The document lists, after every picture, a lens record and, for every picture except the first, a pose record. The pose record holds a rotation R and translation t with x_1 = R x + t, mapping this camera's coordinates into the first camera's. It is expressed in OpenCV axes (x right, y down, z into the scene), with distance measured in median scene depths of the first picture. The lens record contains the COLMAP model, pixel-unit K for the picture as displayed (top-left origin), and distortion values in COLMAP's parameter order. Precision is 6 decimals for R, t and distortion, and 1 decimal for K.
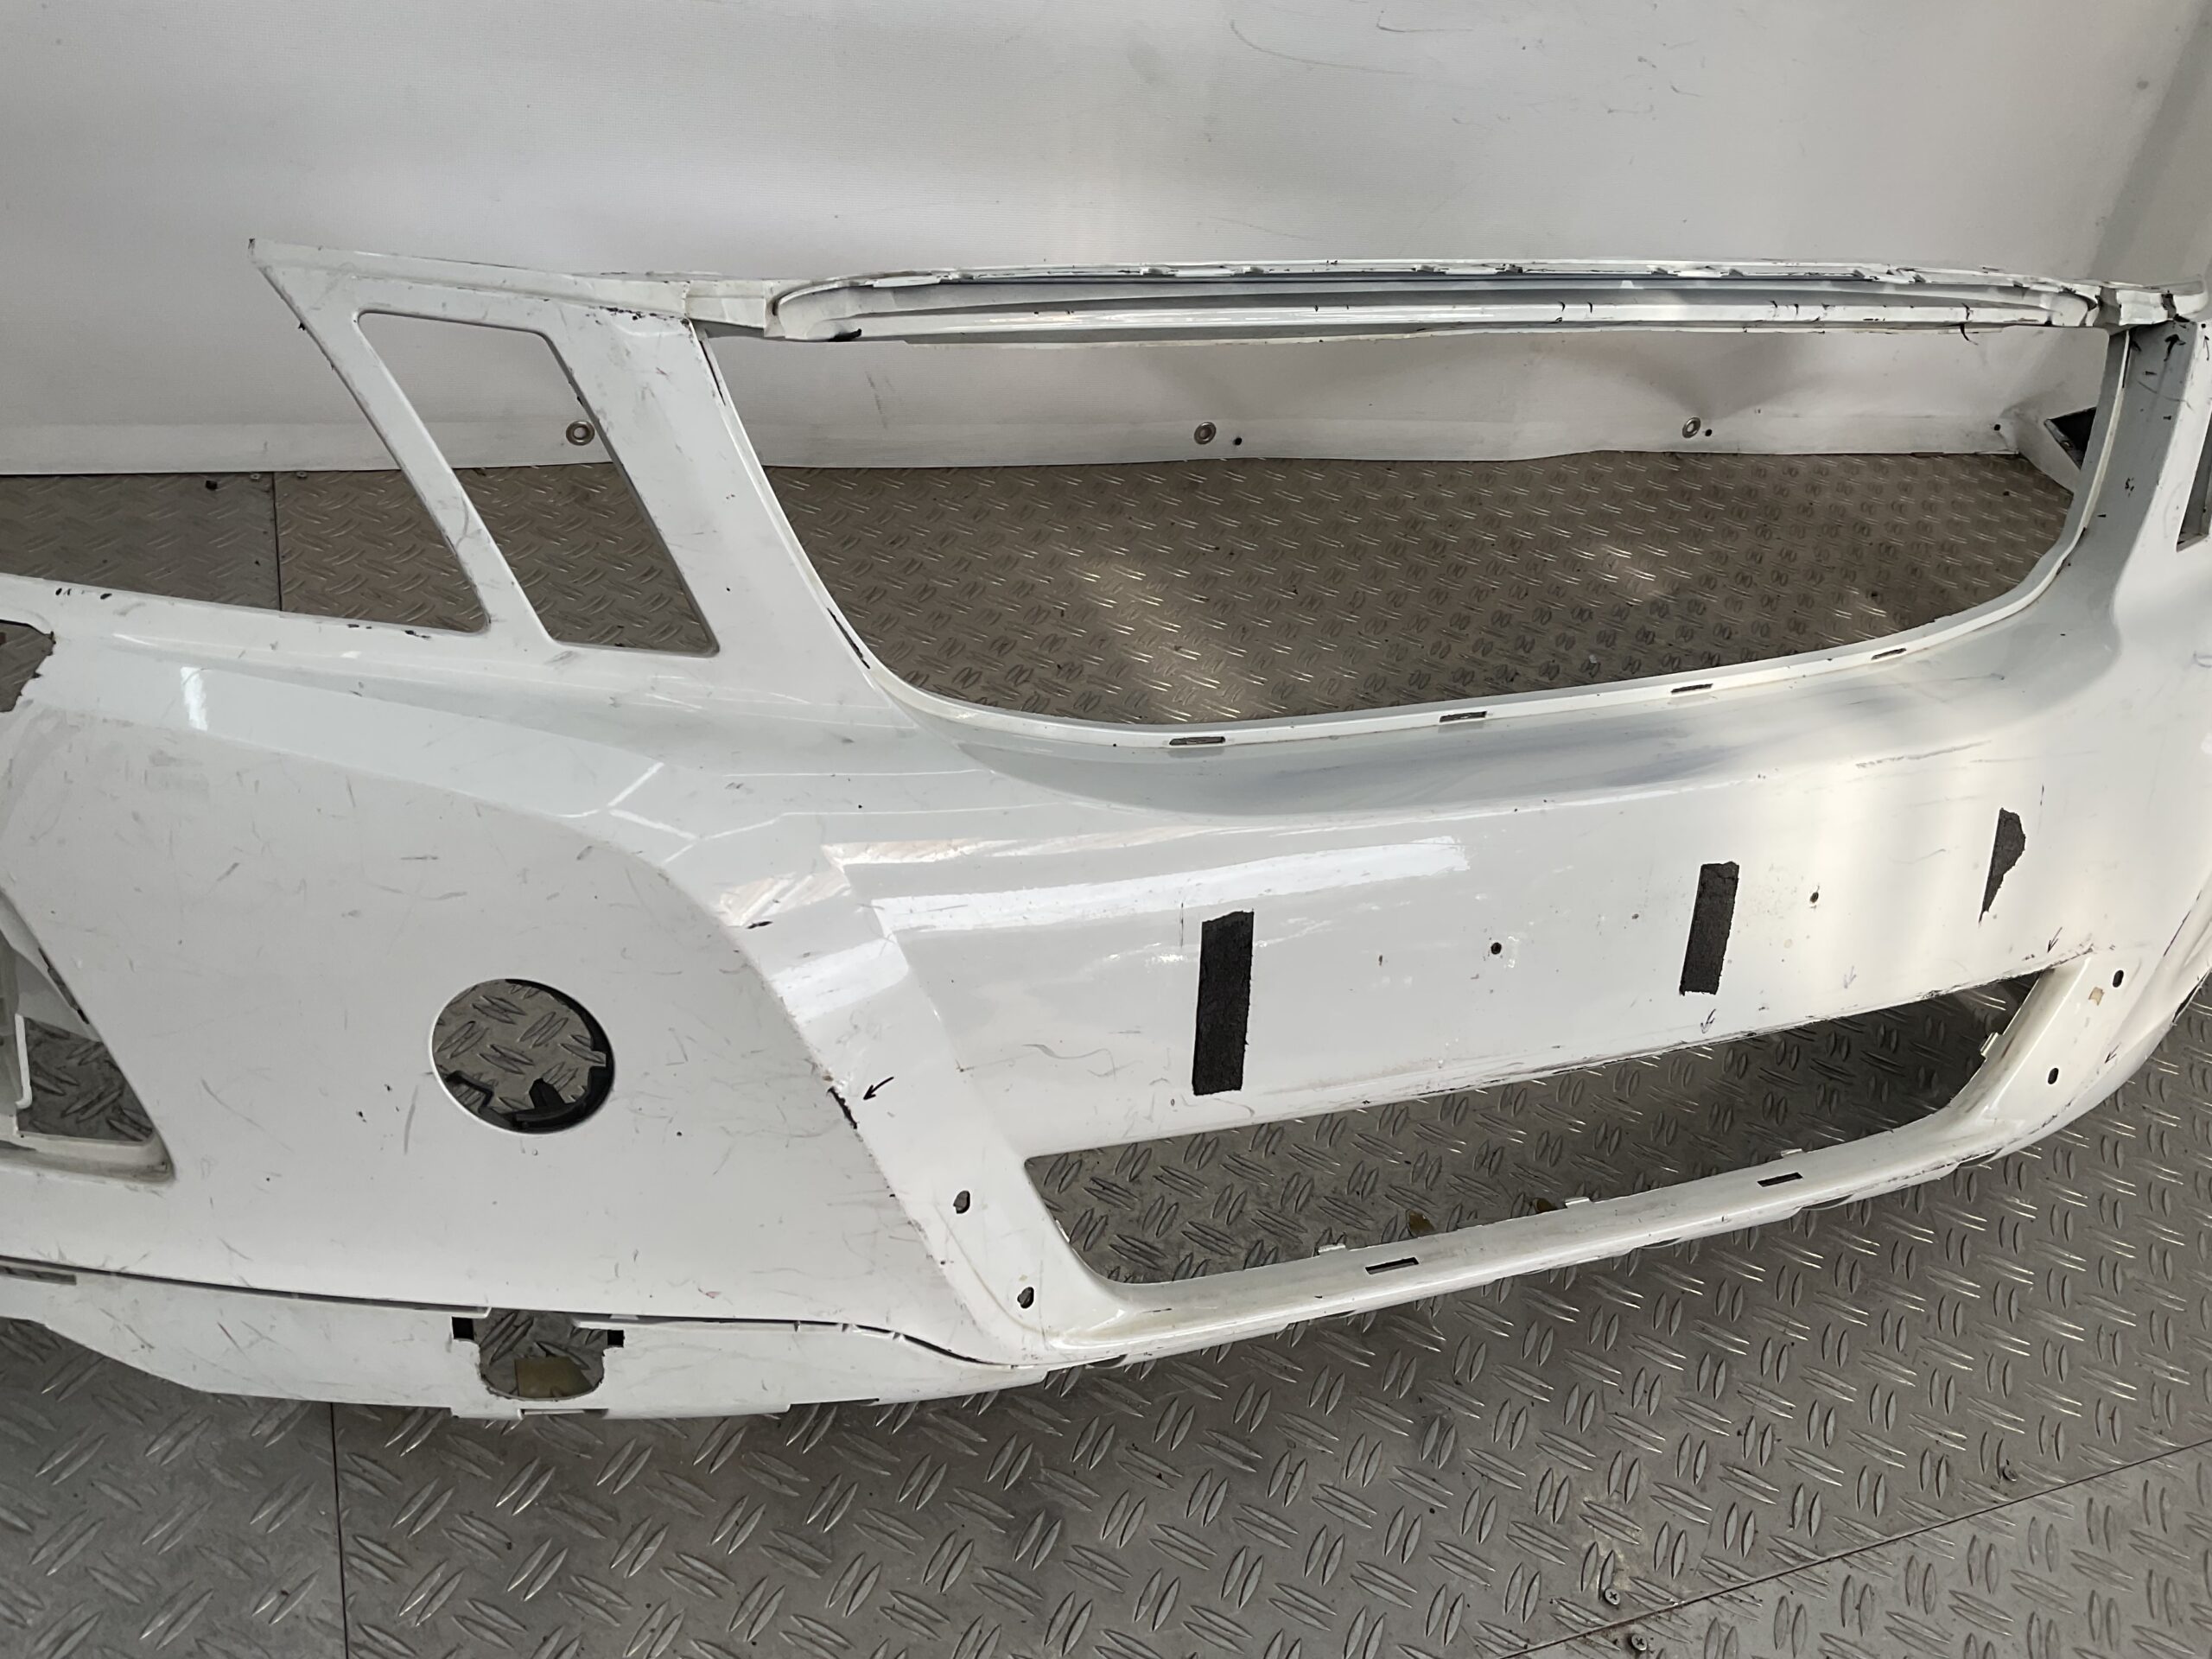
lens RADIAL K [[1859.8, 0, 1116.4], [0, 1859.8, 847.9], [0, 0, 1]] dist [0.081003, -0.159184]
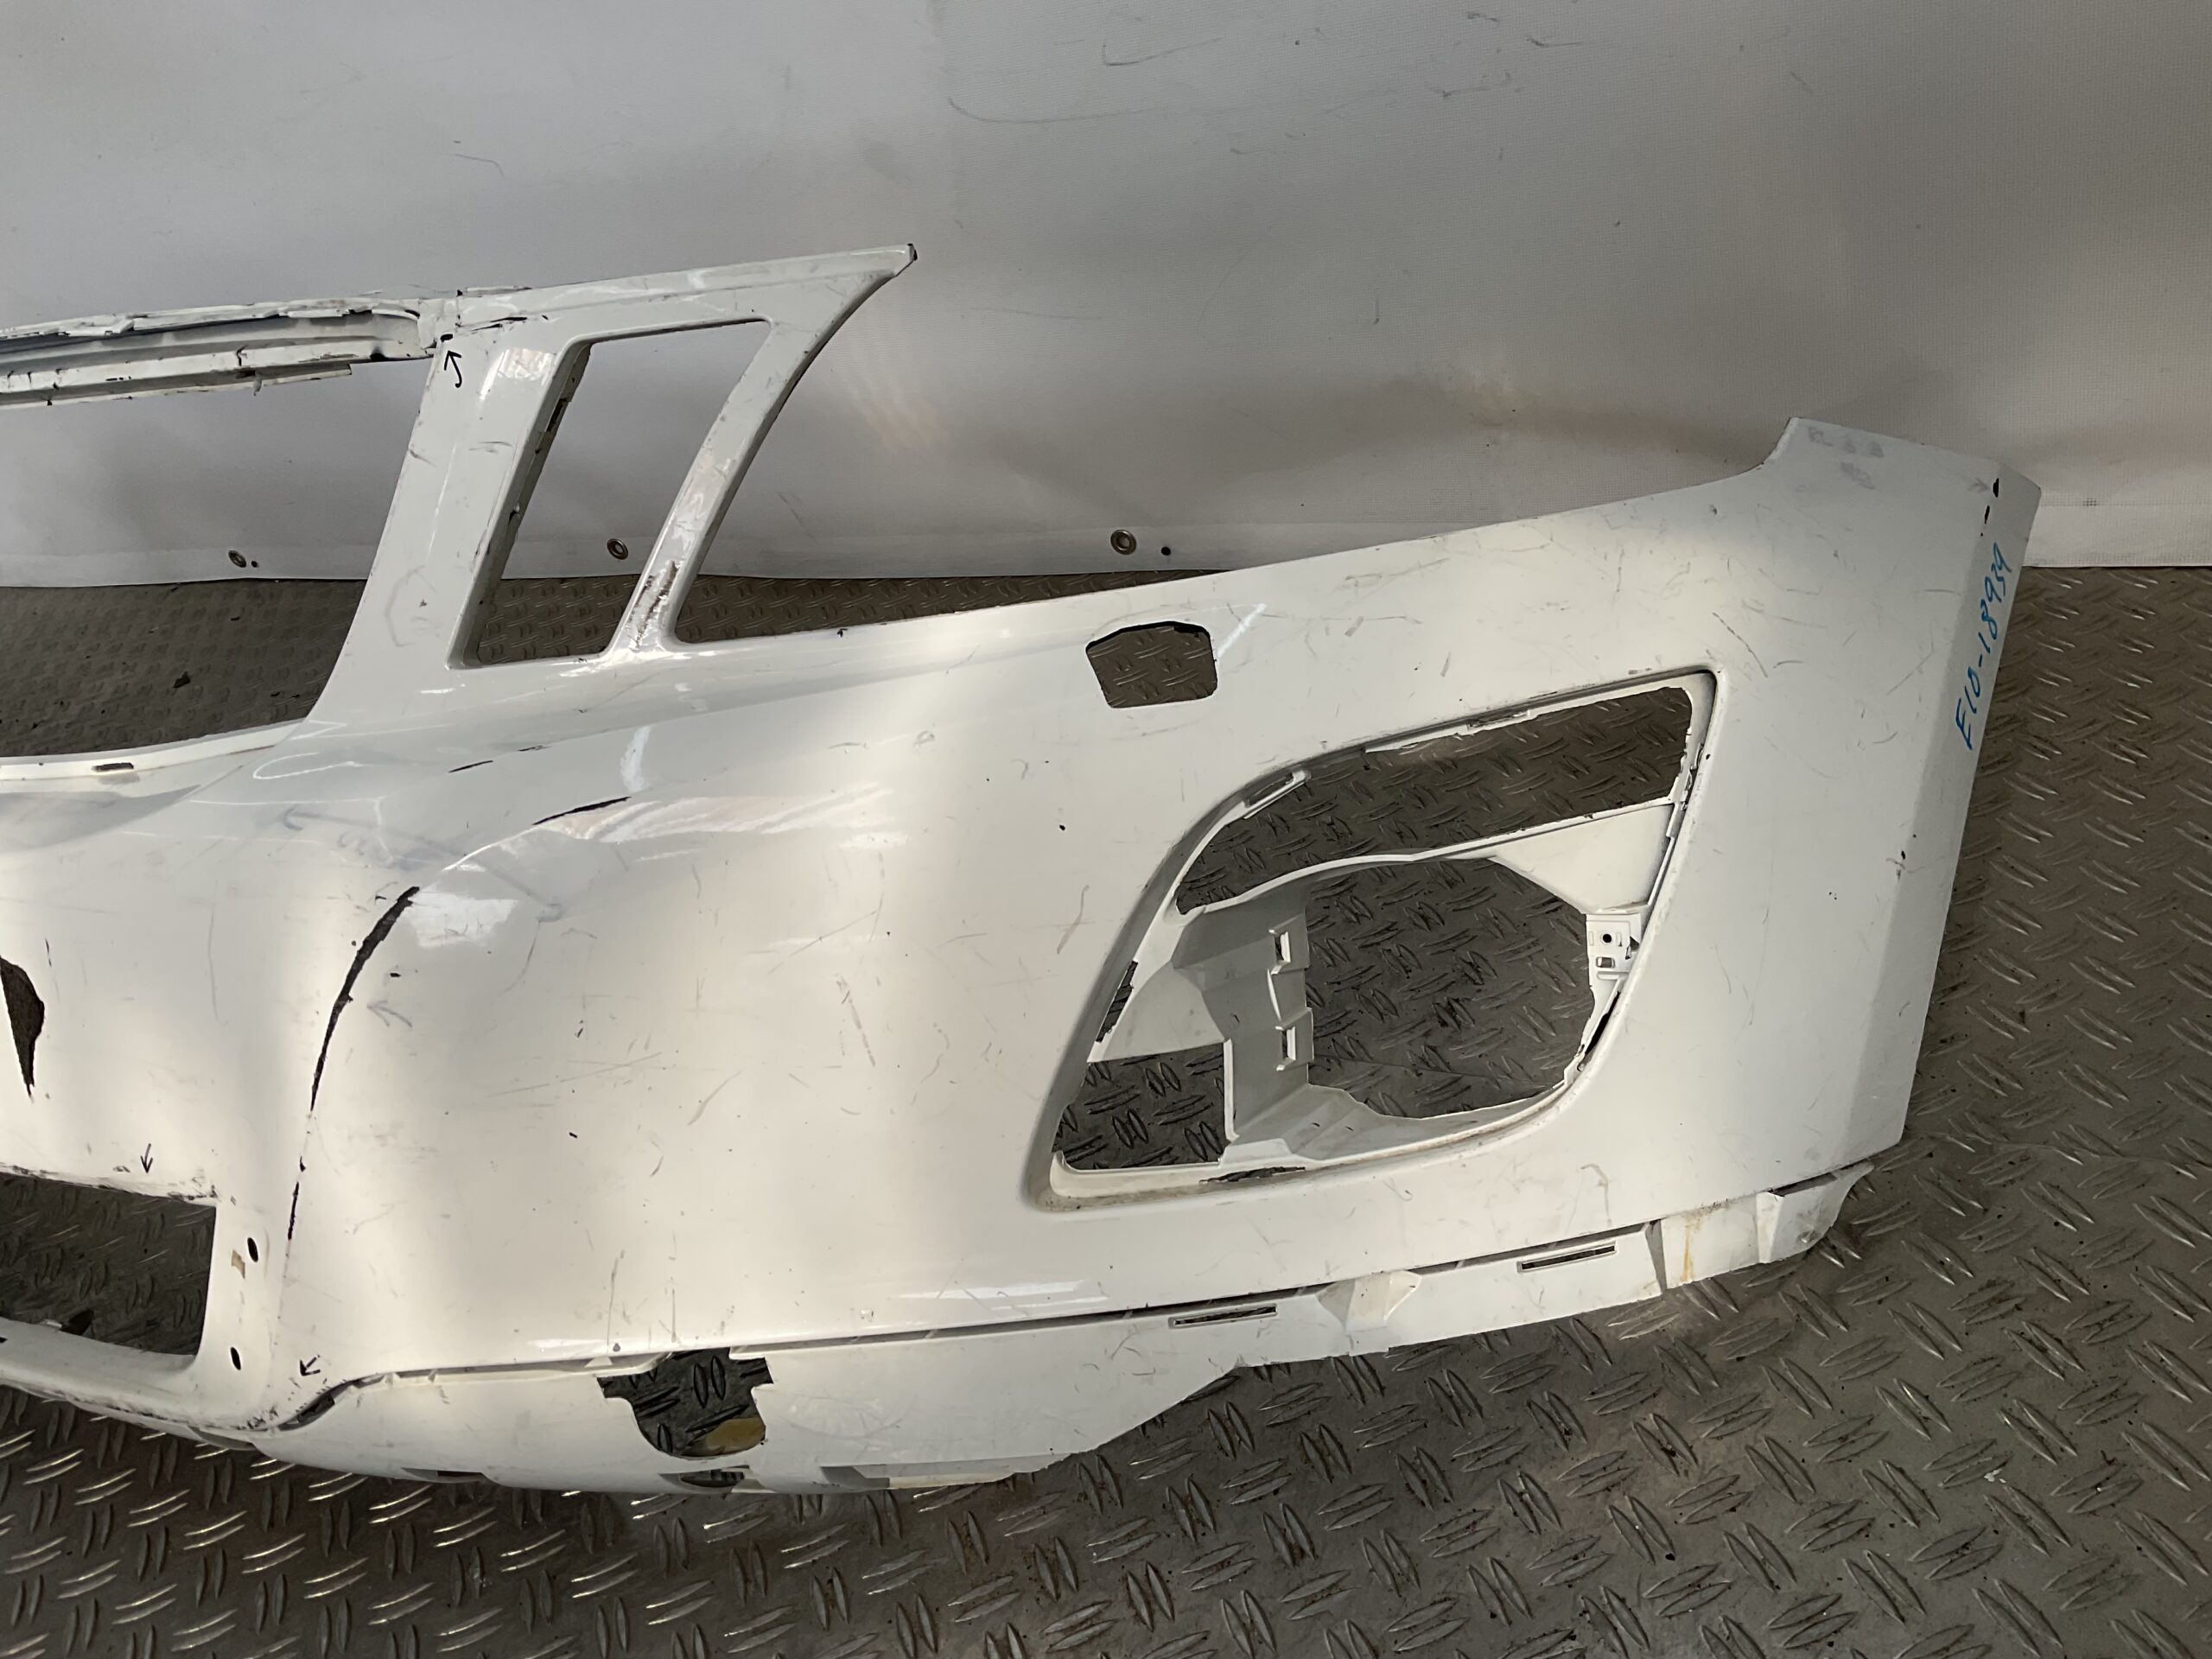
lens RADIAL K [[1859.8, 0, 1094.8], [0, 1859.8, 838.9], [0, 0, 1]] dist [0.081003, -0.159184]
pose [[0.600362, 0.108224, -0.792372, 1.601777], [-0.172513, 0.985000, 0.003824, -0.179052], [0.780900, 0.134398, 0.610026, 0.992941]]
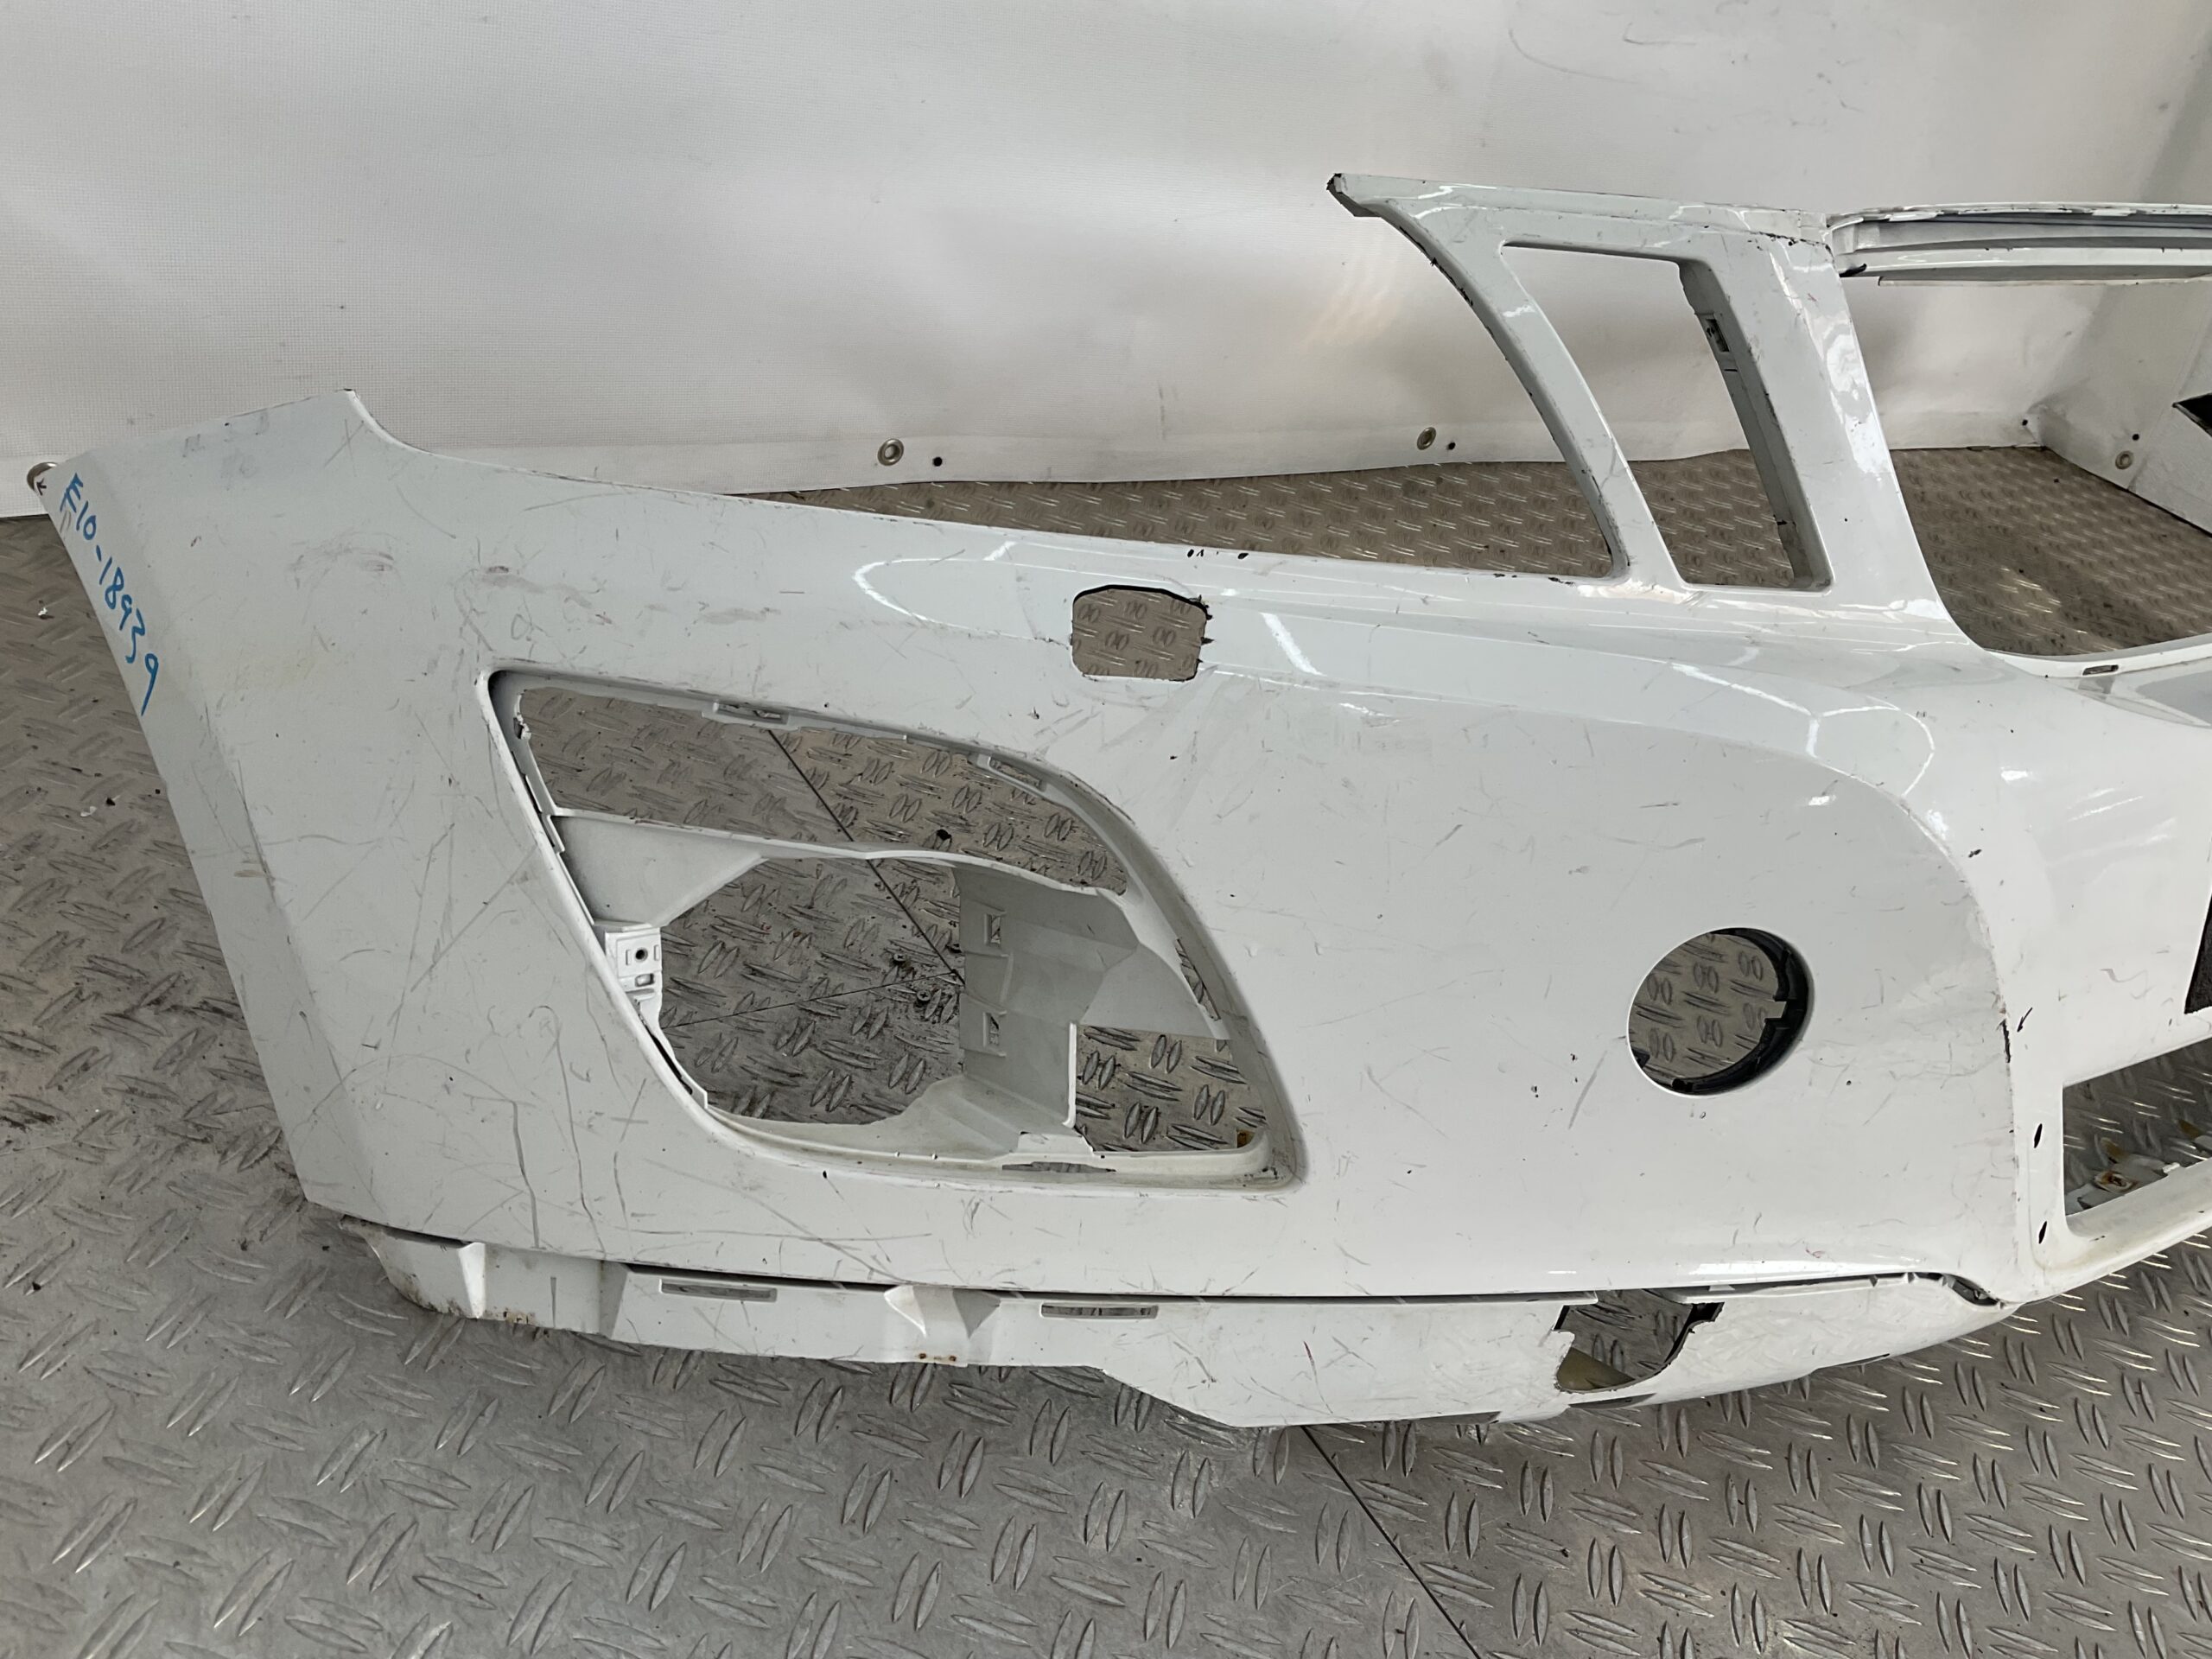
lens RADIAL K [[1859.8, 0, 1099.8], [0, 1859.8, 842.5], [0, 0, 1]] dist [0.081003, -0.159184]
pose [[0.982462, -0.067244, 0.173917, -0.671409], [0.073352, 0.996887, -0.028925, 0.025323], [-0.171431, 0.041175, 0.984335, 0.093222]]
